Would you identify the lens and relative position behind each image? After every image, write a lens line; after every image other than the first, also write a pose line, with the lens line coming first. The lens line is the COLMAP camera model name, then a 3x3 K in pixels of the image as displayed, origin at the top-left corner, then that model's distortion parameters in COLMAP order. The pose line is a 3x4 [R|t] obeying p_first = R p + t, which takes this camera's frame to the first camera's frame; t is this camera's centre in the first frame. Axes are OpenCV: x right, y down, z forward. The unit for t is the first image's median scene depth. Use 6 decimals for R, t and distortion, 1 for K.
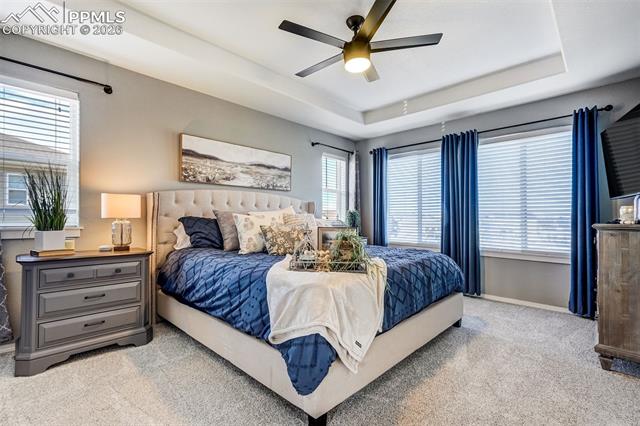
lens RADIAL K [[294.3, 0, 320.2], [0, 294.3, 211.8], [0, 0, 1]] dist [-0.003225, 0.000409]
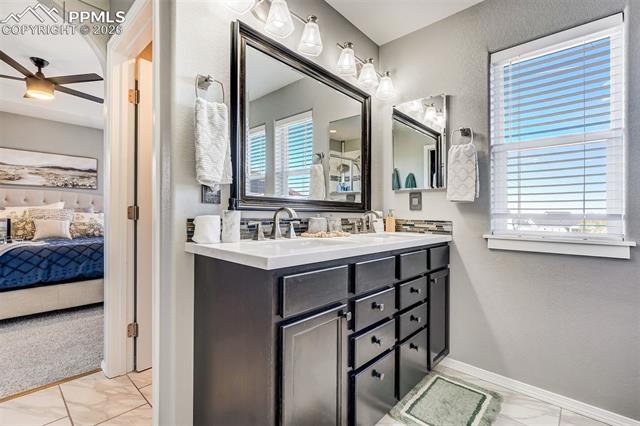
lens RADIAL K [[294.3, 0, 319.9], [0, 294.3, 211.3], [0, 0, 1]] dist [-0.003225, 0.000409]
pose [[0.999419, 0.002450, 0.034003, 0.835905], [-0.002727, 0.999963, 0.008106, 0.007181], [-0.033982, -0.008194, 0.999389, -0.229379]]
